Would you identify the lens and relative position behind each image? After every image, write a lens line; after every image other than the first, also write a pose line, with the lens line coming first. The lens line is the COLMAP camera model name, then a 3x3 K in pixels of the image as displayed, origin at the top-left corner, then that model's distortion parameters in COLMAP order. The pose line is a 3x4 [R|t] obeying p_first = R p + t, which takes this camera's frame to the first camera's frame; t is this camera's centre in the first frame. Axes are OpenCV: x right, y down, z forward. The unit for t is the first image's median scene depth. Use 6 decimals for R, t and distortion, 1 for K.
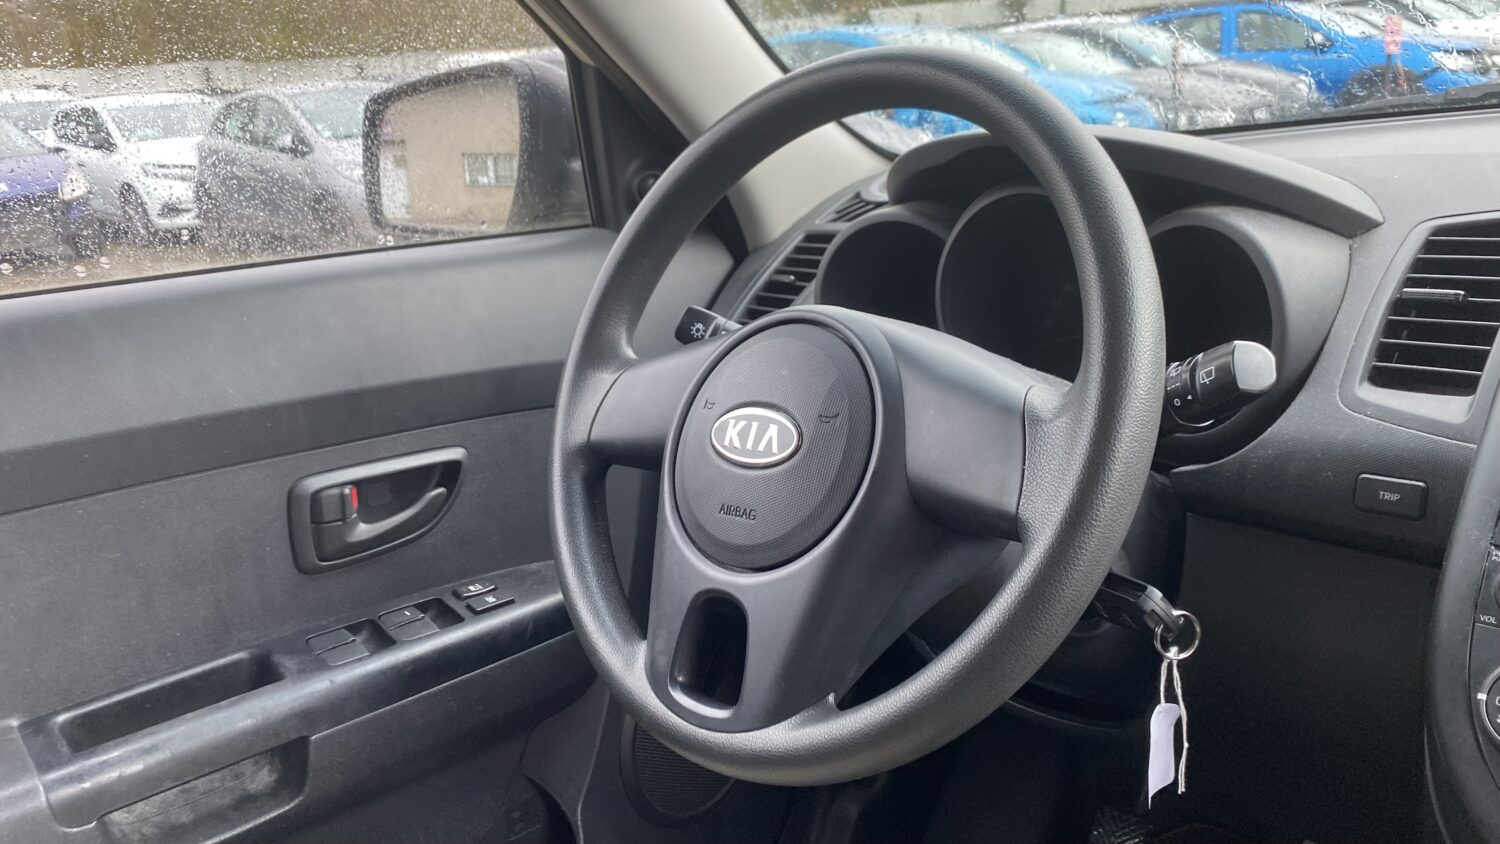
lens RADIAL K [[1167.9, 0, 715.1], [0, 1167.9, 420.4], [0, 0, 1]] dist [0.000036, -0.001579]
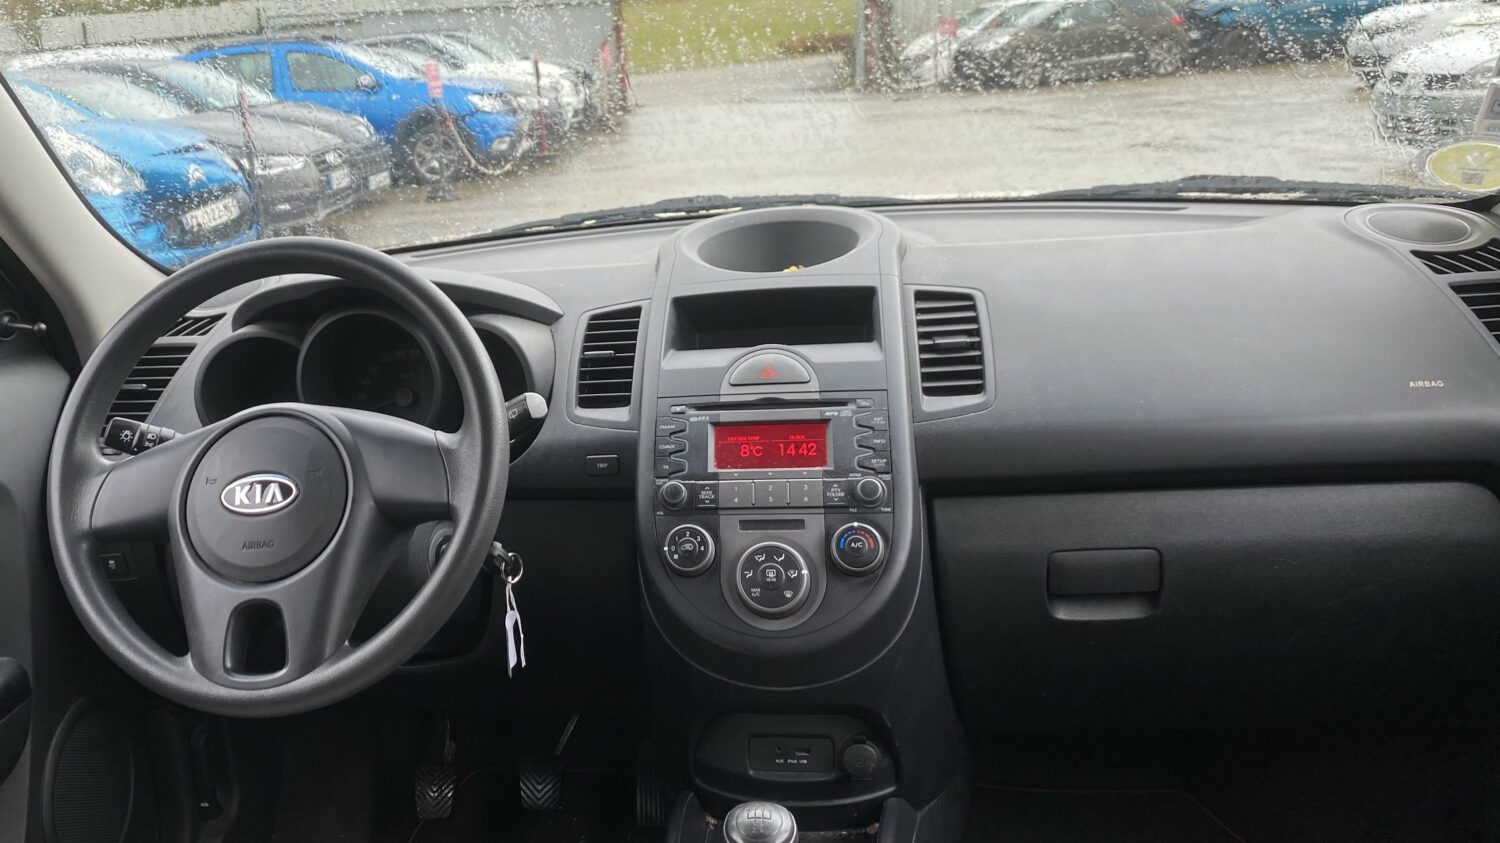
lens RADIAL K [[1167.9, 0, 715.1], [0, 1167.9, 419.9], [0, 0, 1]] dist [0.000036, -0.001579]
pose [[0.750326, -0.139749, 0.646128, -0.457750], [0.171278, 0.985121, 0.014169, -0.001579], [-0.638494, 0.100036, 0.763098, -0.515923]]
